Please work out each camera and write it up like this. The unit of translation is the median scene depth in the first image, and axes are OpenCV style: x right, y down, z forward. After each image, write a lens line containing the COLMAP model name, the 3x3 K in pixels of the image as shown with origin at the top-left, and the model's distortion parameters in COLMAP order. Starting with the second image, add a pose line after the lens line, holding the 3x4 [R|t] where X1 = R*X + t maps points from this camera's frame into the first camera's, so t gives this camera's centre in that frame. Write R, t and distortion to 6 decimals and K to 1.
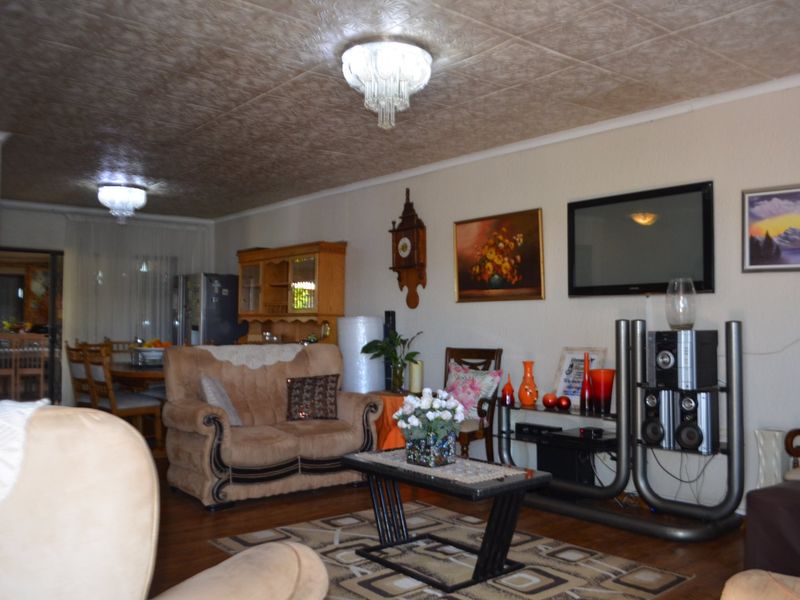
lens RADIAL K [[709.7, 0, 412.0], [0, 709.7, 310.2], [0, 0, 1]] dist [-0.084628, 0.014523]
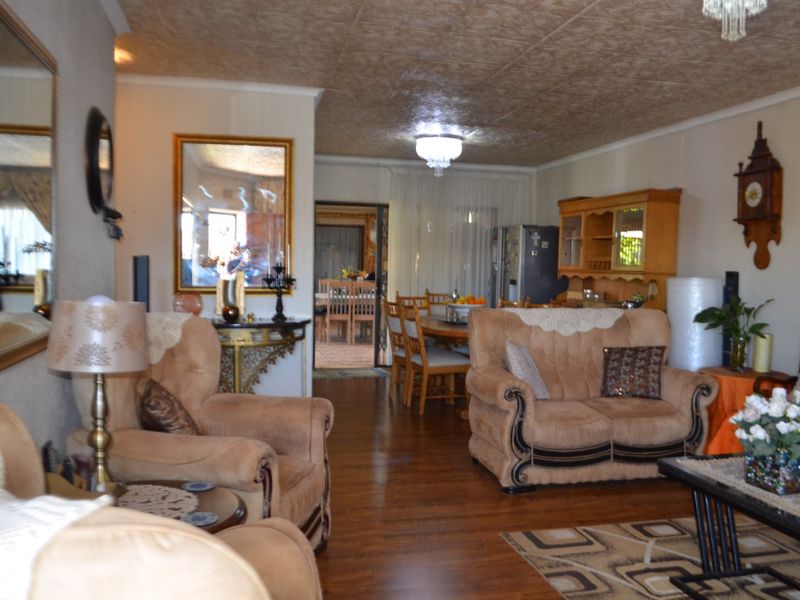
lens RADIAL K [[709.7, 0, 412.0], [0, 709.7, 310.2], [0, 0, 1]] dist [-0.084628, 0.014523]
pose [[0.895421, 0.042329, -0.443204, -0.003108], [-0.008458, 0.996908, 0.078123, -0.015154], [0.445140, -0.066204, 0.893010, 0.102204]]
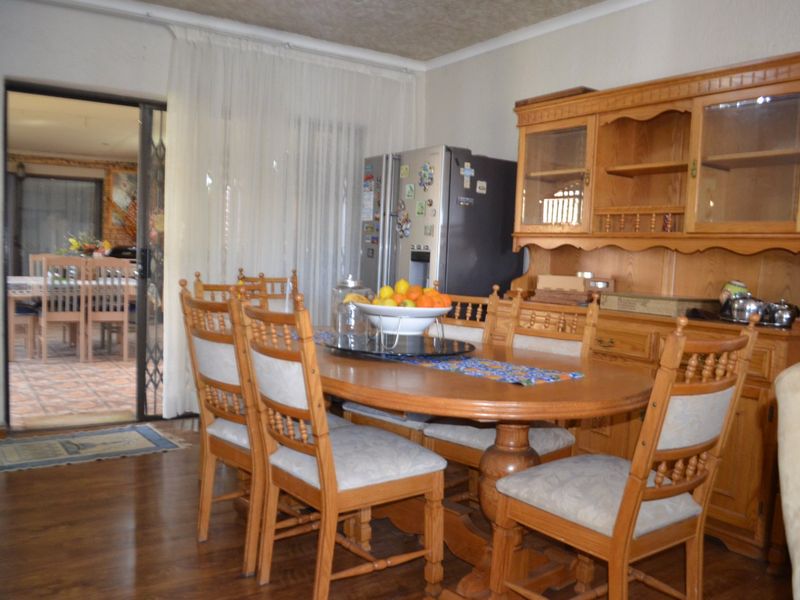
lens RADIAL K [[709.7, 0, 412.0], [0, 709.7, 310.2], [0, 0, 1]] dist [-0.084628, 0.014523]
pose [[0.993947, 0.041490, -0.101727, -0.354629], [-0.031916, 0.995061, 0.093997, 0.021032], [0.105124, -0.090181, 0.990362, 0.669966]]
